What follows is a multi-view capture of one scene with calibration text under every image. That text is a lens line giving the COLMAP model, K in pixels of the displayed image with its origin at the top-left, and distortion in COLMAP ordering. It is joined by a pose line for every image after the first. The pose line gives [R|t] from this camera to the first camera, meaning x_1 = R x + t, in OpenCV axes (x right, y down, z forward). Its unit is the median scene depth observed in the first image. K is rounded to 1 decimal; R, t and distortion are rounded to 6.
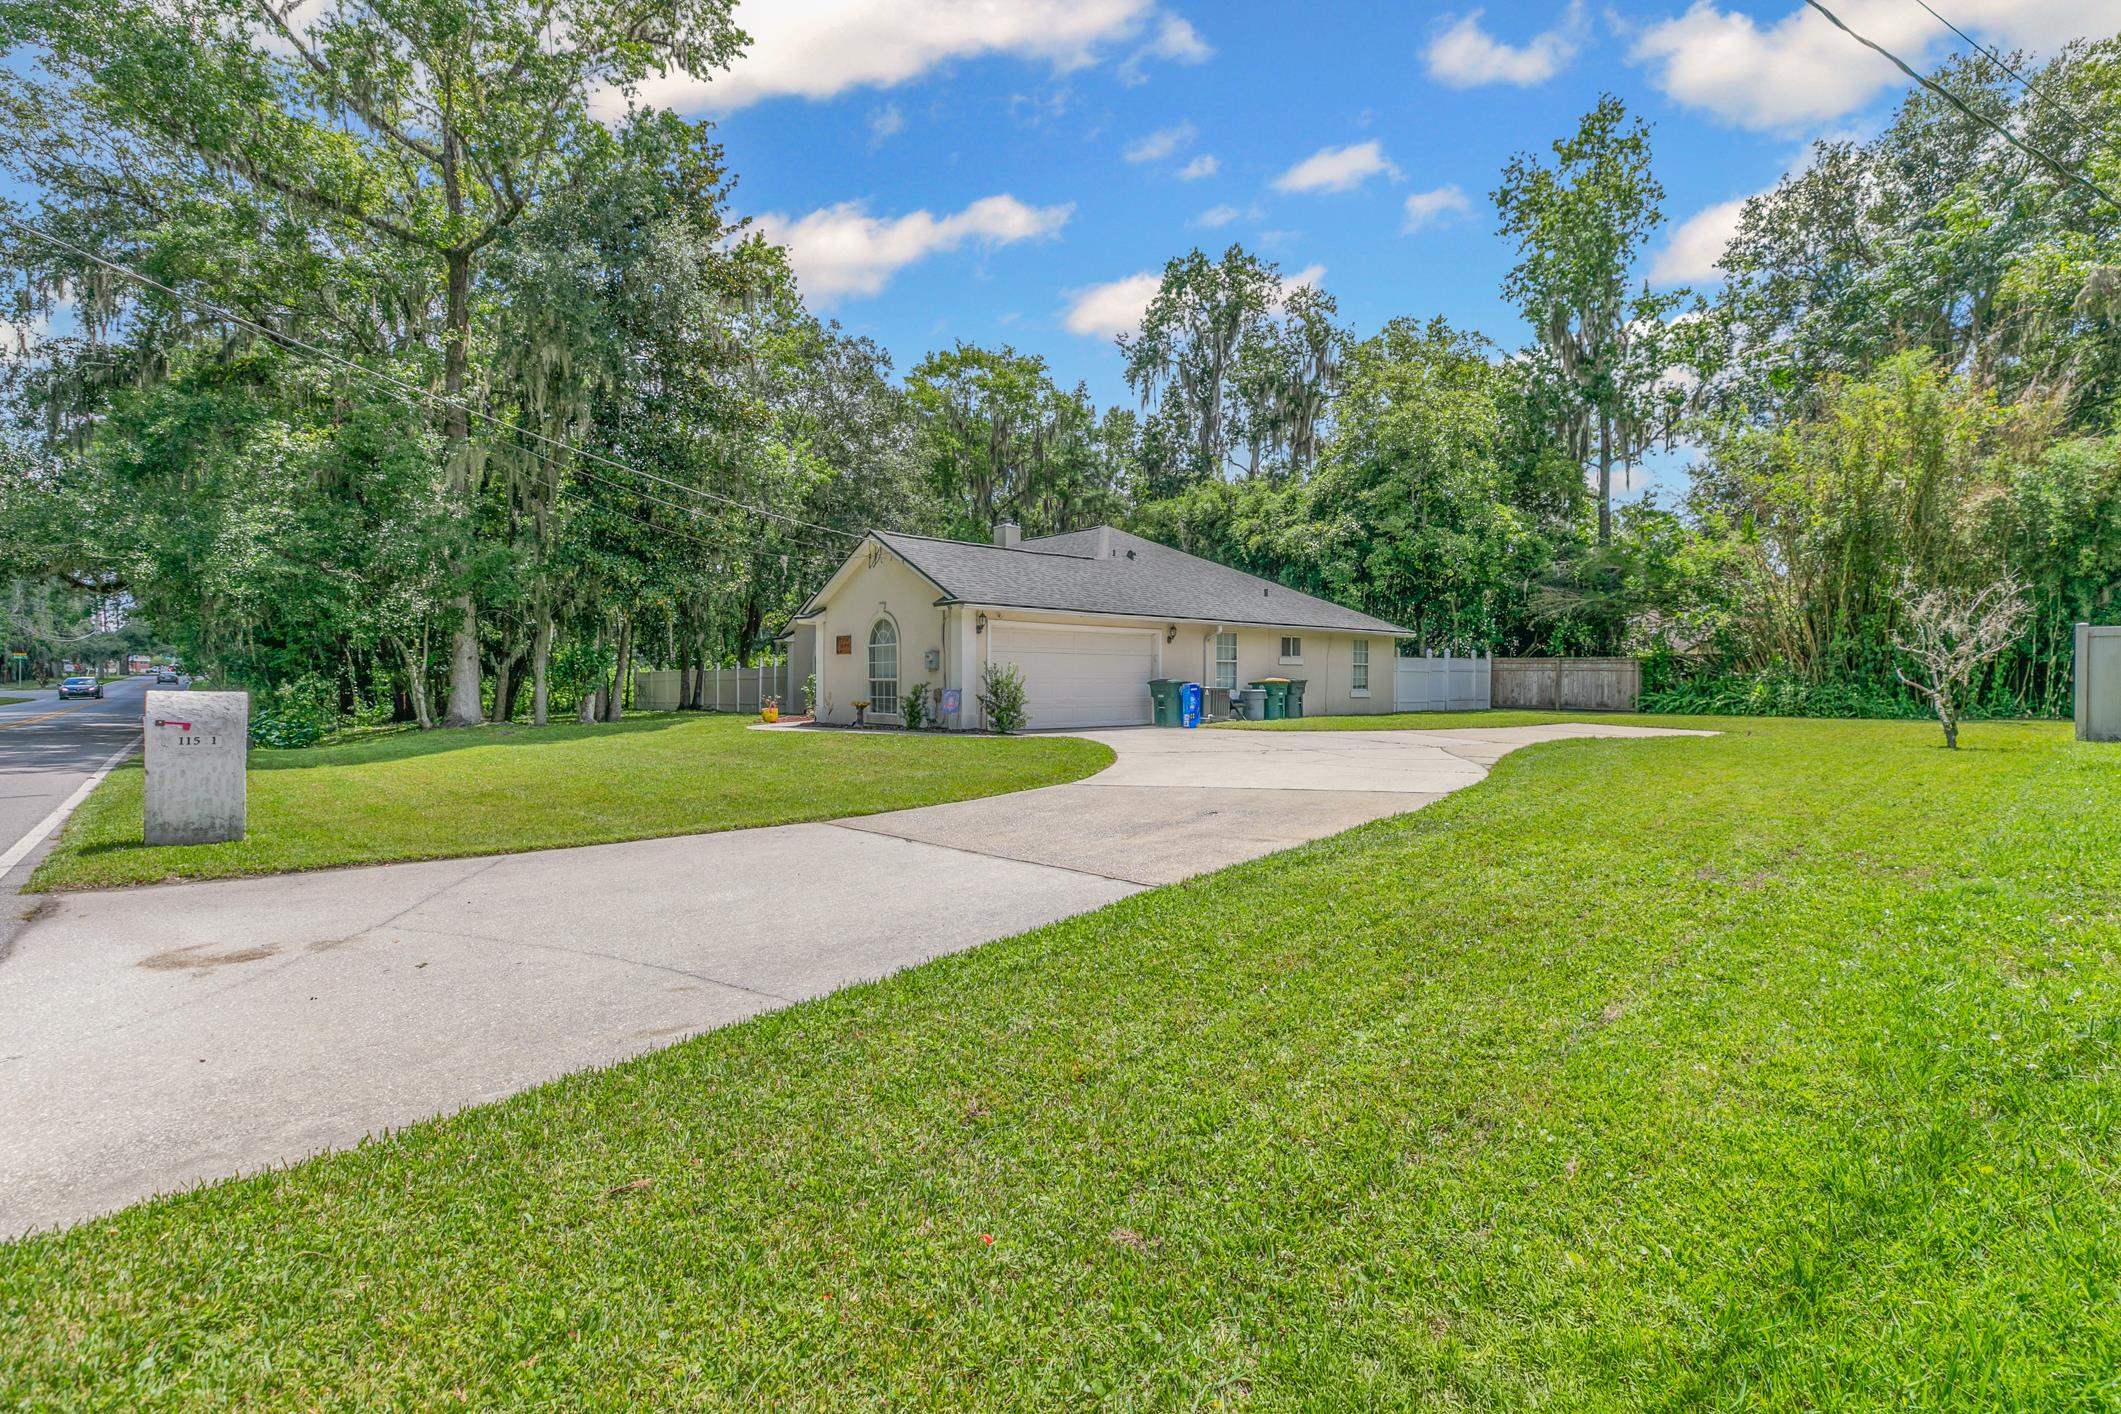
lens RADIAL K [[924.3, 0, 1055.3], [0, 924.3, 701.4], [0, 0, 1]] dist [-0.000045, 0.000363]
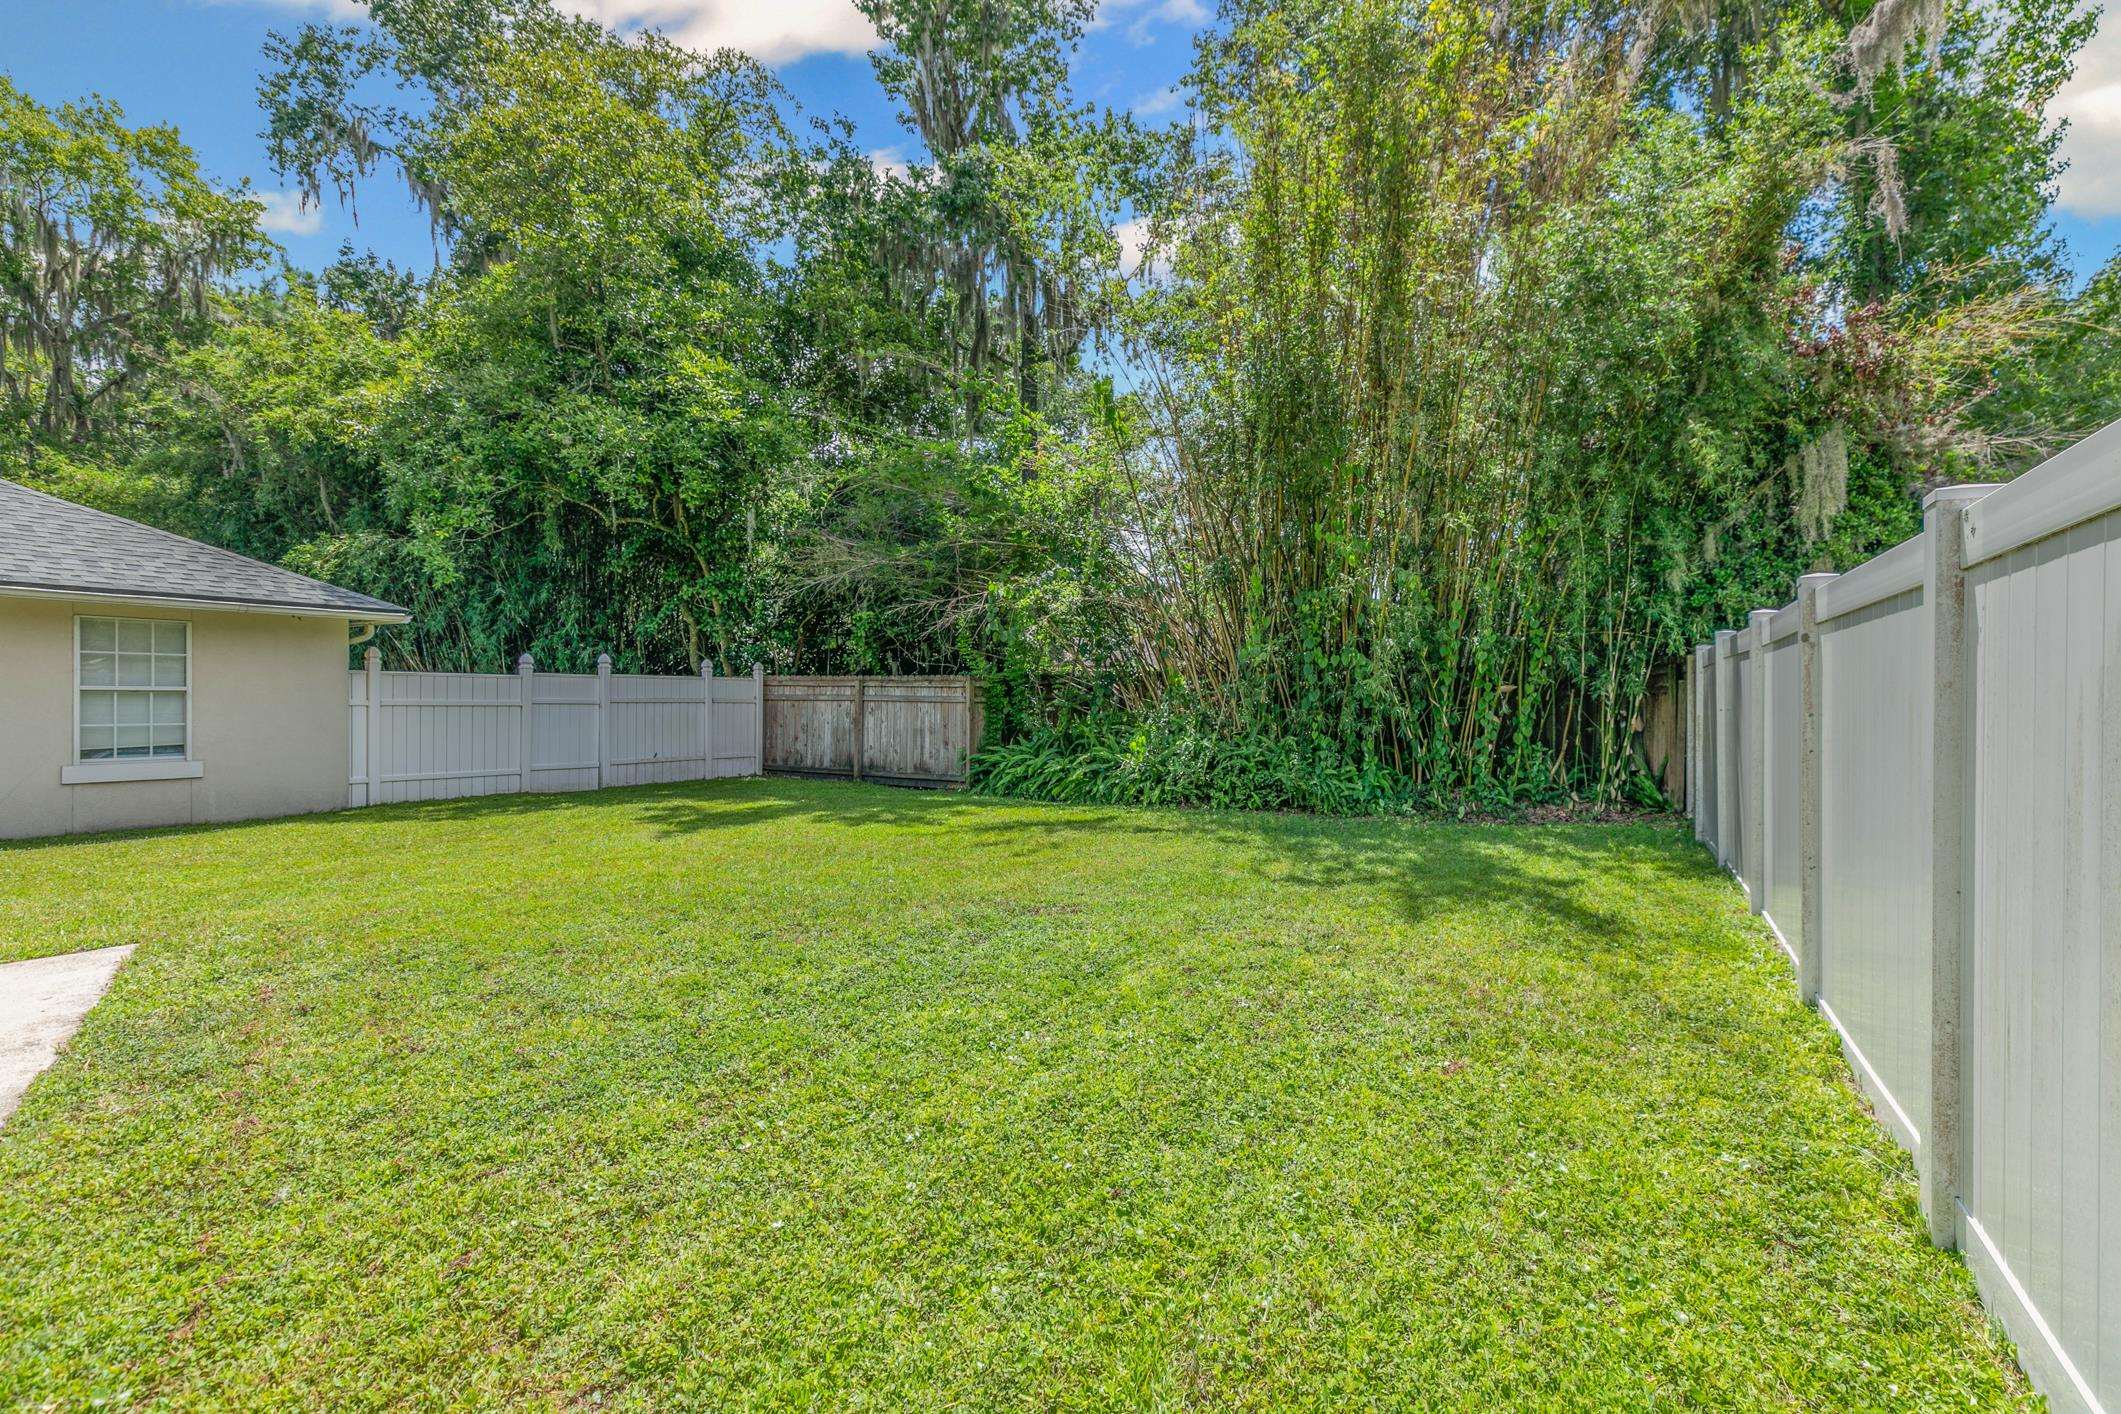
lens RADIAL K [[961.5, 0, 1061.2], [0, 961.5, 693.6], [0, 0, 1]] dist [0.002608, 0.000017]
pose [[0.937959, -0.003196, 0.346733, 0.567951], [0.010845, 0.999739, -0.020124, -0.031006], [-0.346578, 0.022636, 0.937748, 0.561475]]
